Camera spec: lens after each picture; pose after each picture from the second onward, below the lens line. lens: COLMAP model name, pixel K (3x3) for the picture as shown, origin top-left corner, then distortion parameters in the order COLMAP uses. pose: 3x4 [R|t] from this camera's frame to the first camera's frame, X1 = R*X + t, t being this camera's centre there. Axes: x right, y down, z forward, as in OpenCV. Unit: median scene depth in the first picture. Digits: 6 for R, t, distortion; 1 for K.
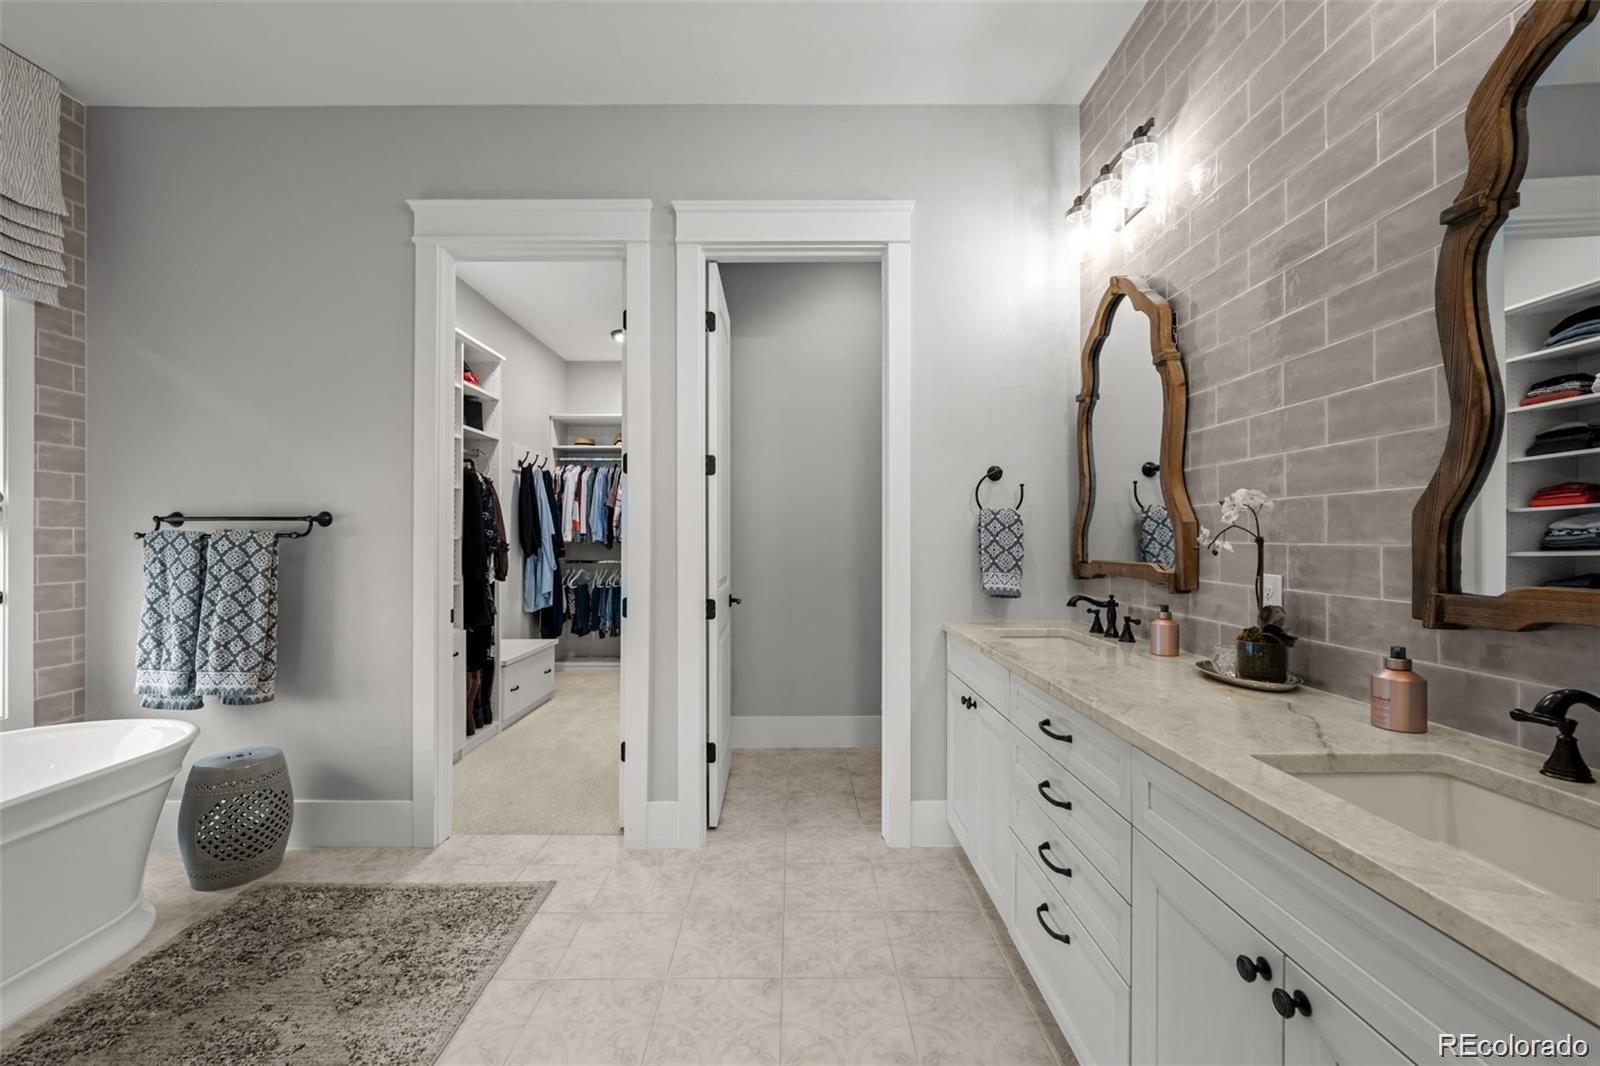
lens RADIAL K [[672.4, 0, 804.9], [0, 672.4, 534.7], [0, 0, 1]] dist [-0.000274, 0.000205]
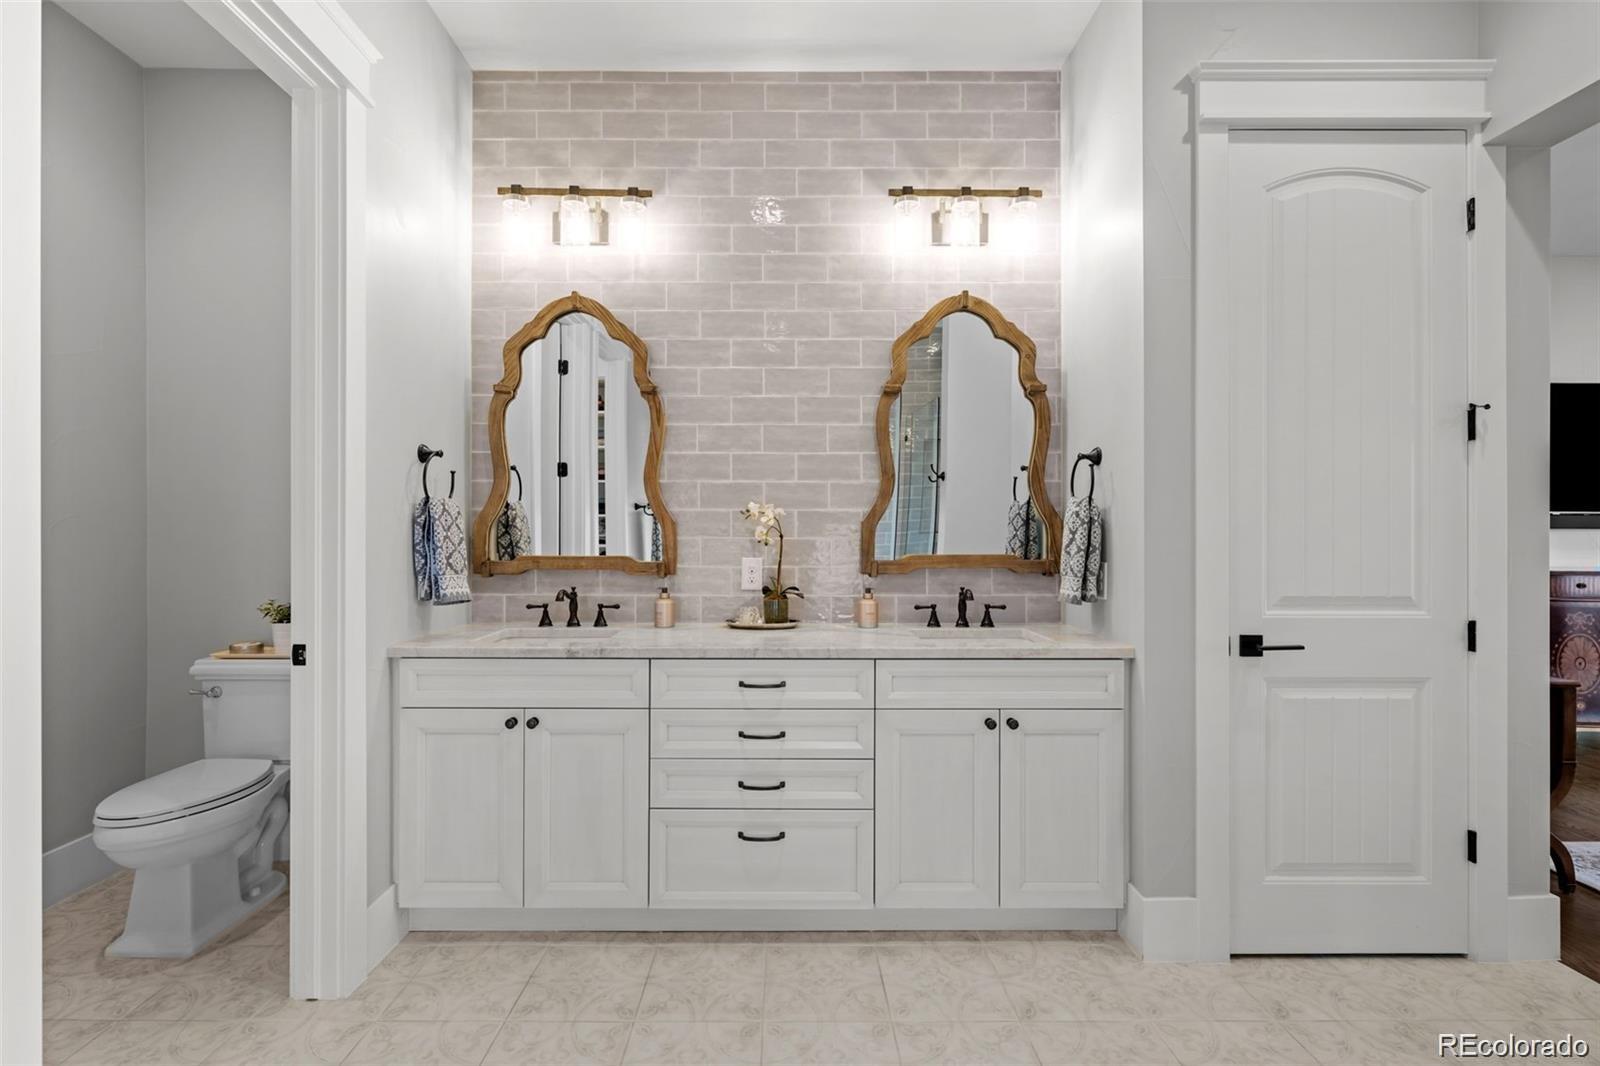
lens RADIAL K [[672.4, 0, 802.6], [0, 672.4, 534.4], [0, 0, 1]] dist [-0.000274, 0.000205]
pose [[-0.001097, 0.001921, 0.999998, -0.961798], [-0.007598, 0.999969, -0.001929, 0.007861], [-0.999971, -0.007600, -0.001082, 0.983245]]
